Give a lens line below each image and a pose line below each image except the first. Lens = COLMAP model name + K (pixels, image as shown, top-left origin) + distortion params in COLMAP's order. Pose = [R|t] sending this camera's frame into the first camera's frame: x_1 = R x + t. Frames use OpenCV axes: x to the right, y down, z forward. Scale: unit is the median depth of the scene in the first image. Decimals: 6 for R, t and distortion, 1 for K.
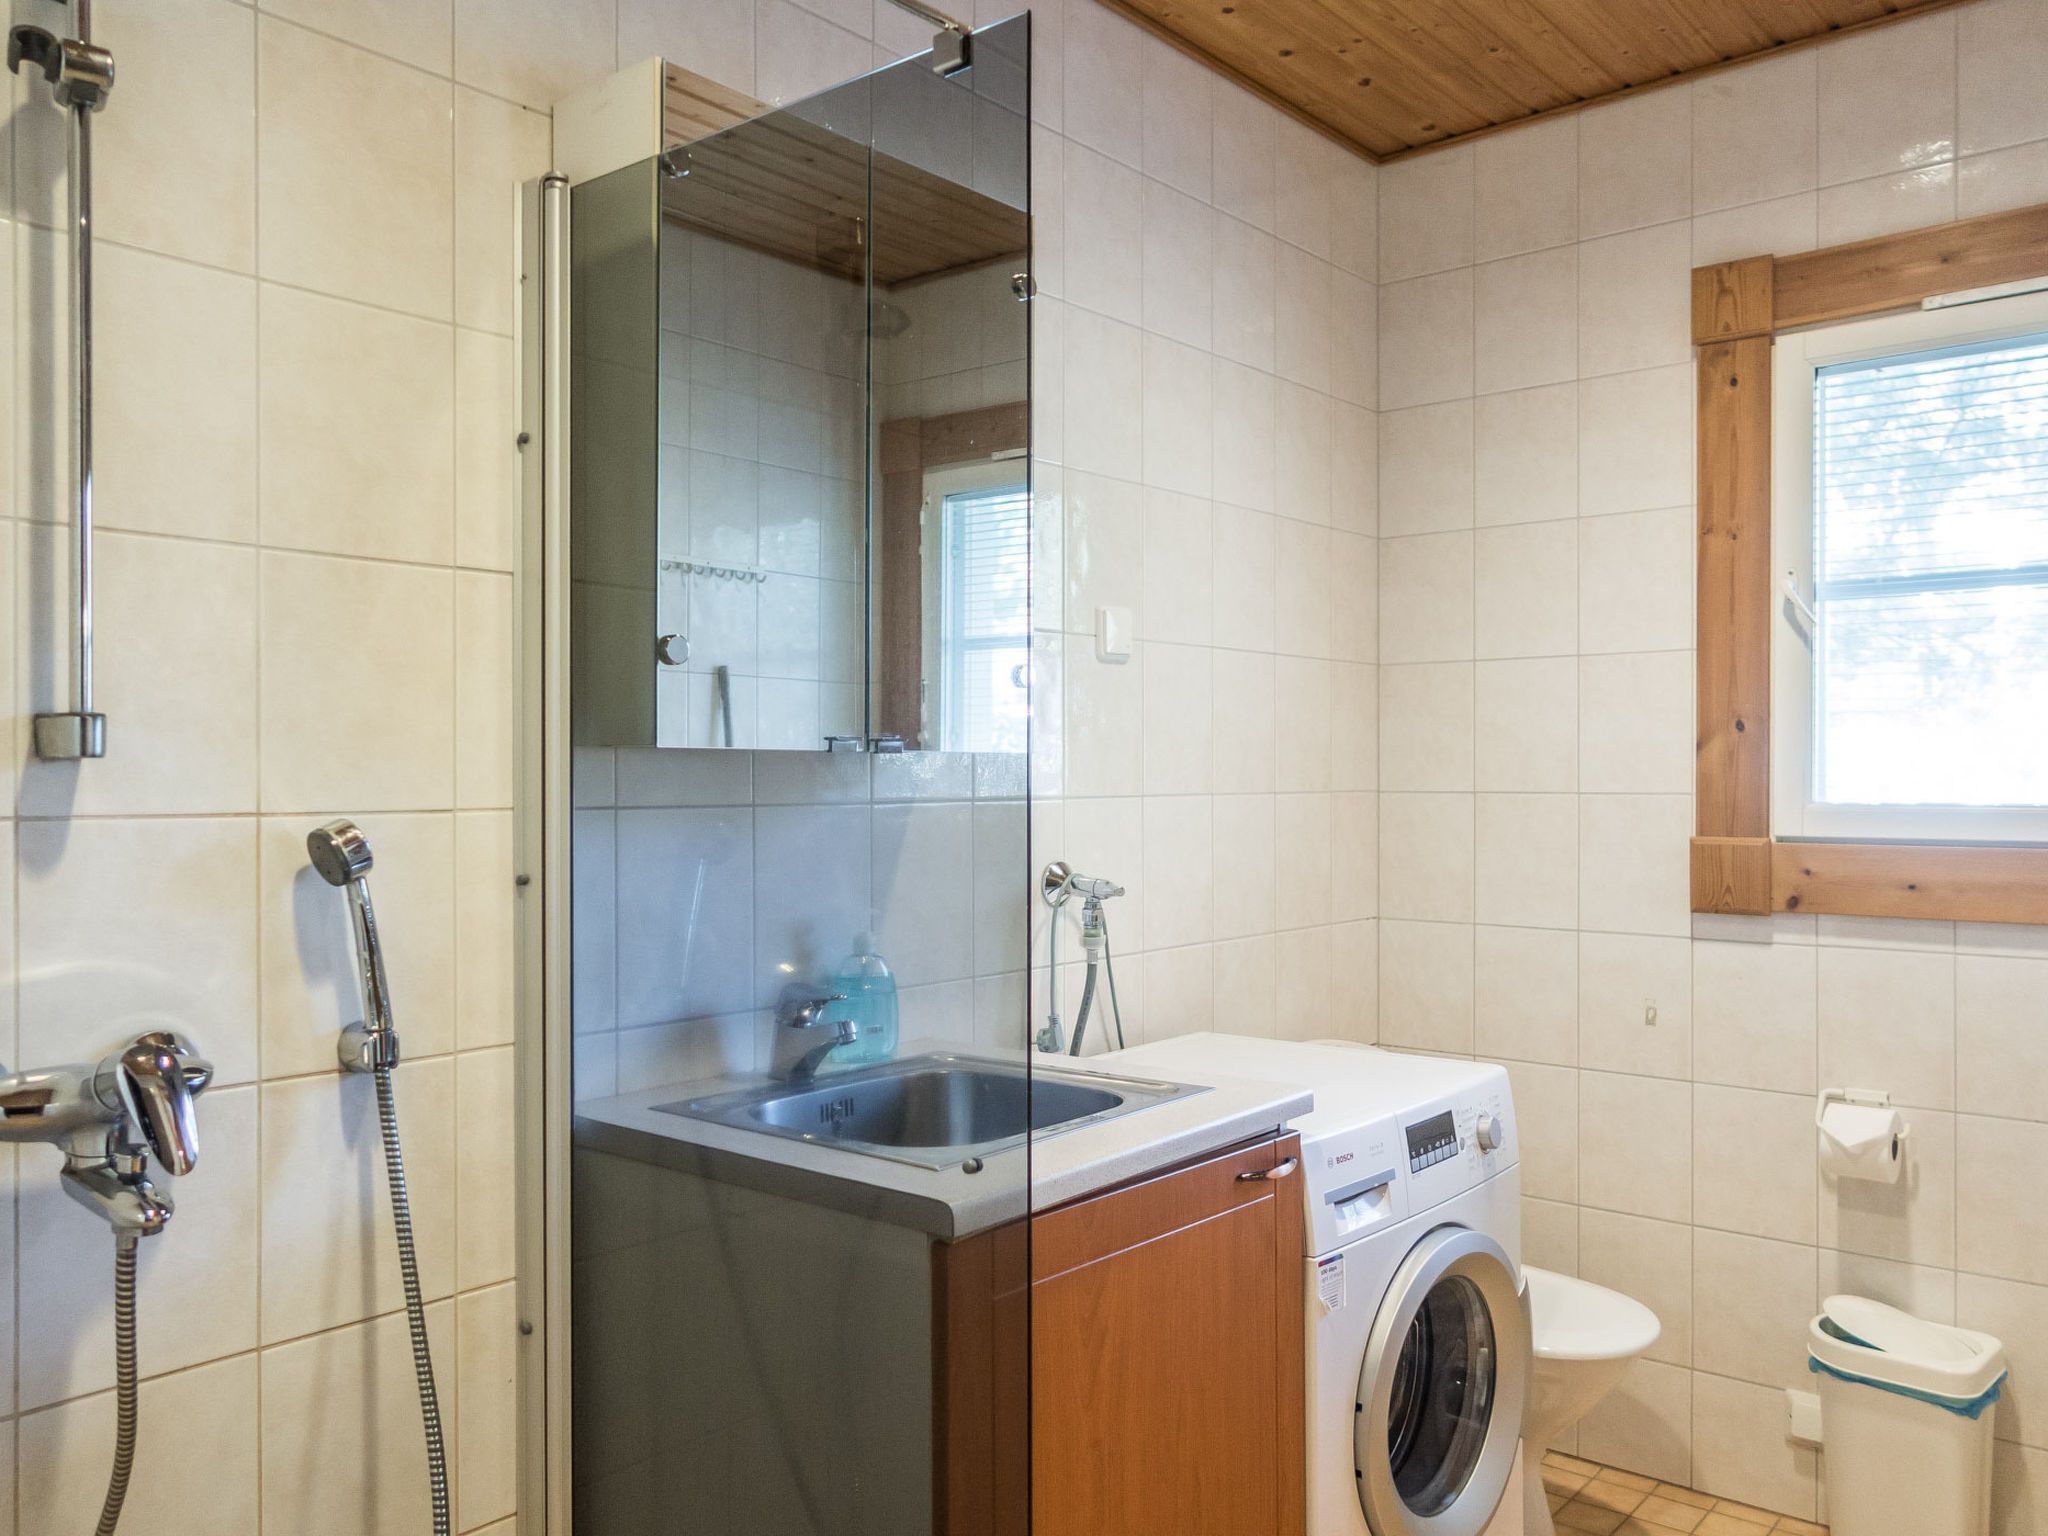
lens RADIAL K [[1621.6, 0, 1024.0], [0, 1621.6, 768.0], [0, 0, 1]] dist [-0.002520, 0.005186]
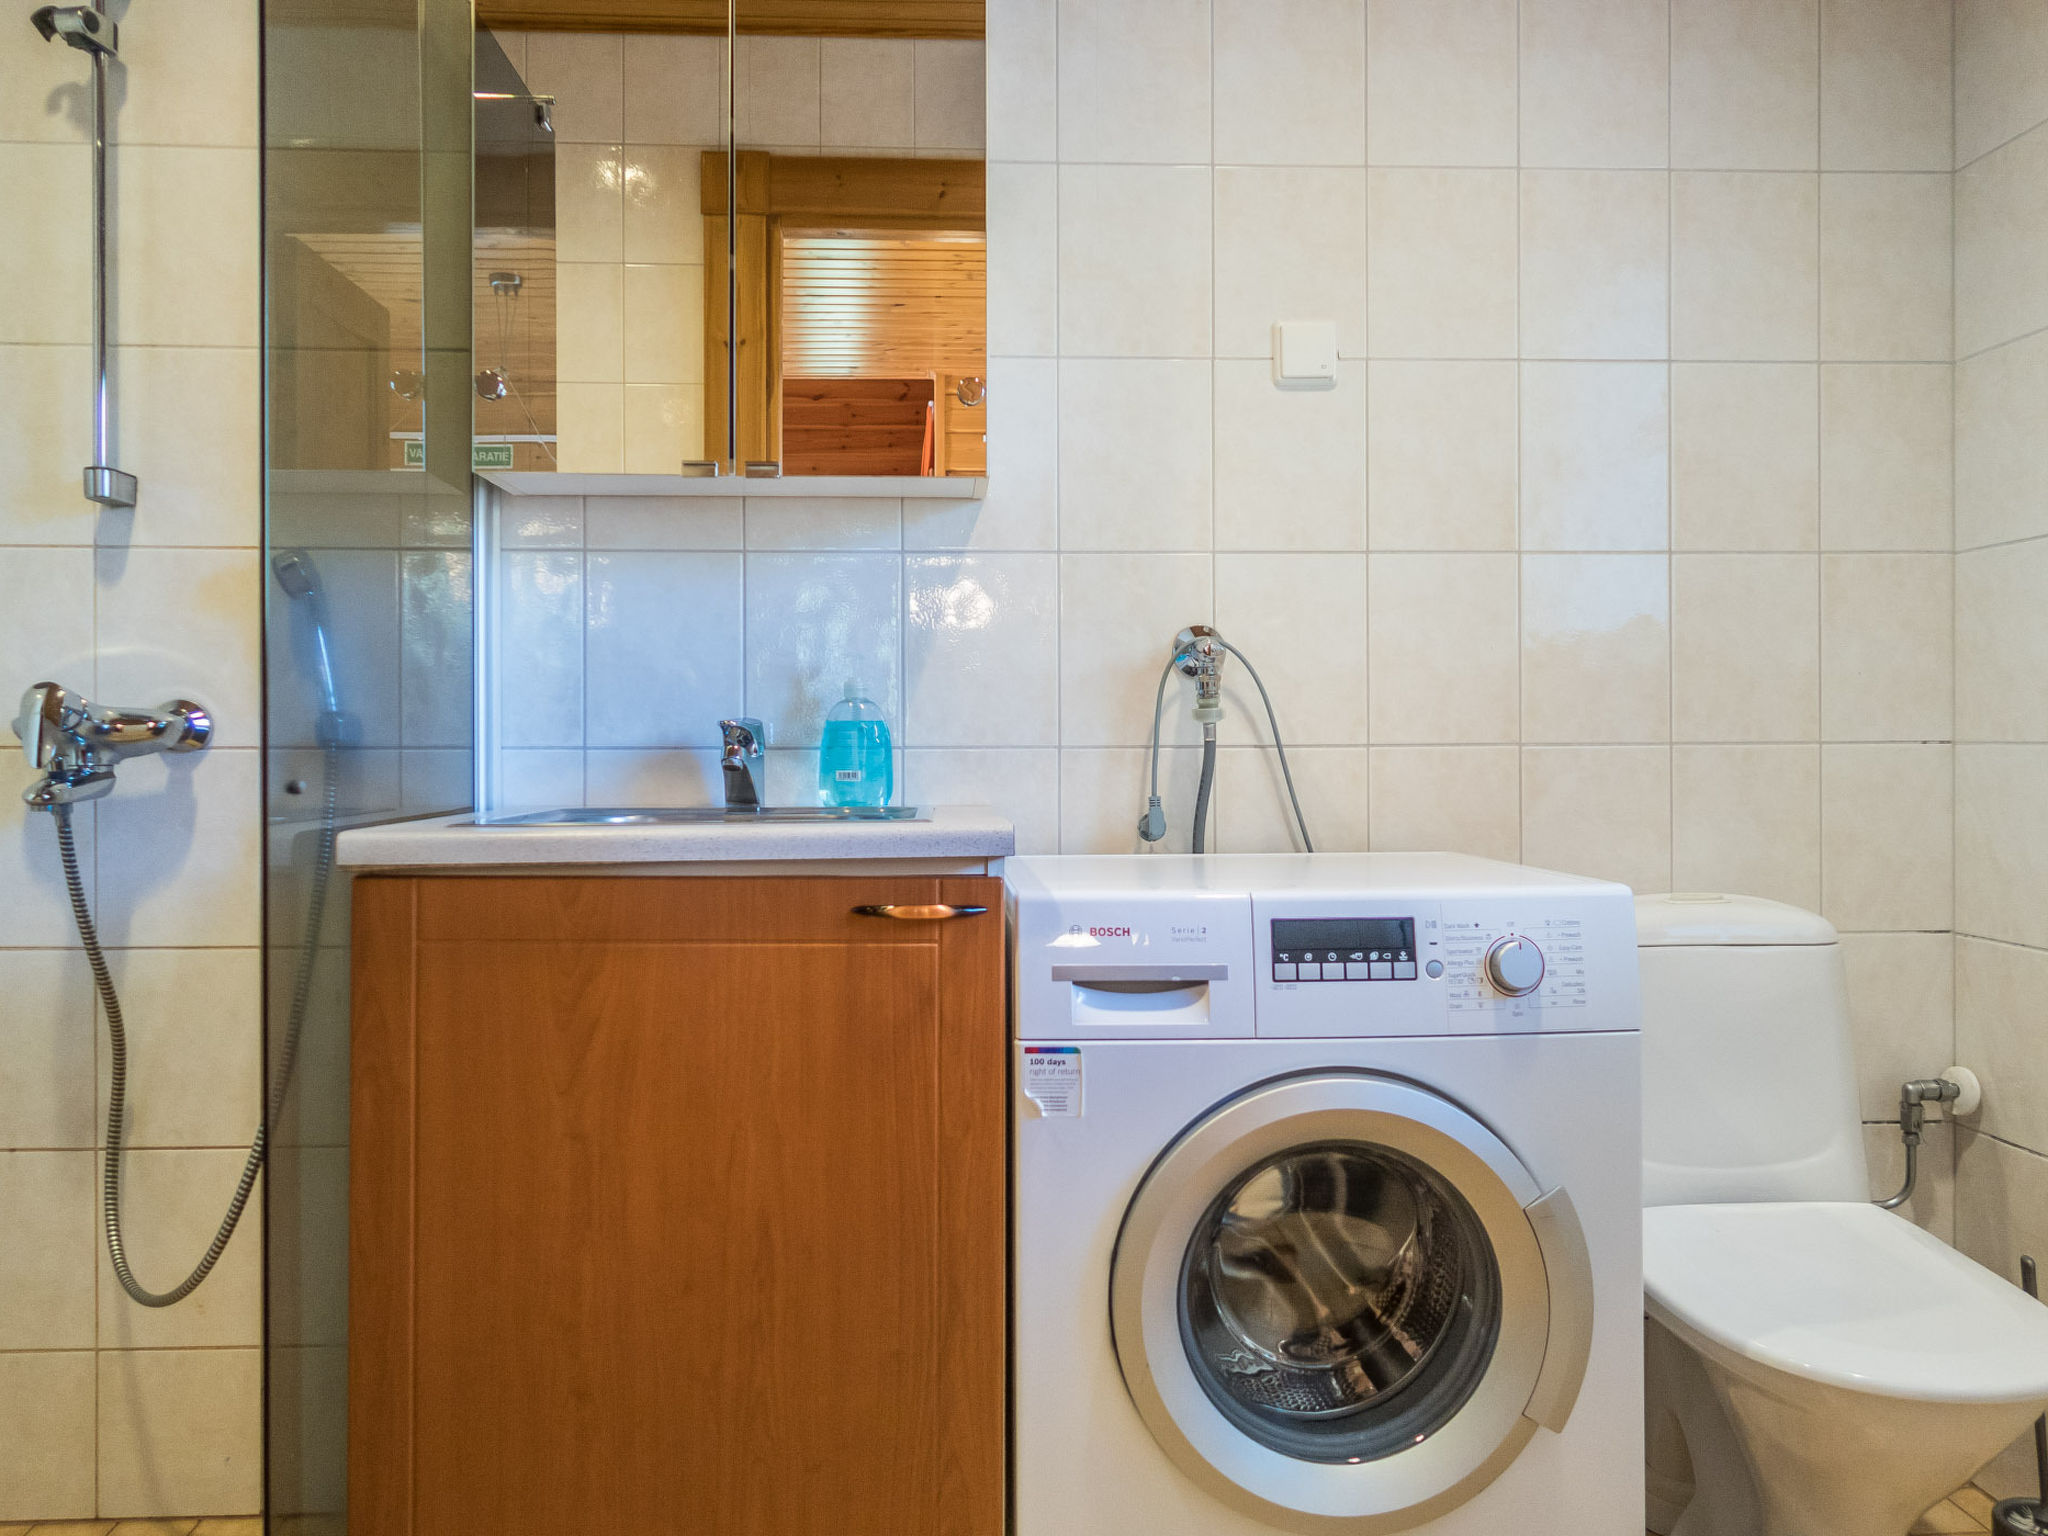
lens RADIAL K [[1644.8, 0, 1018.9], [0, 1644.8, 723.0], [0, 0, 1]] dist [-0.006656, 0.003151]
pose [[0.672688, -0.006979, -0.739893, 0.743565], [0.001708, 0.999968, -0.007878, 0.144579], [0.739924, 0.004036, 0.672678, 0.430529]]
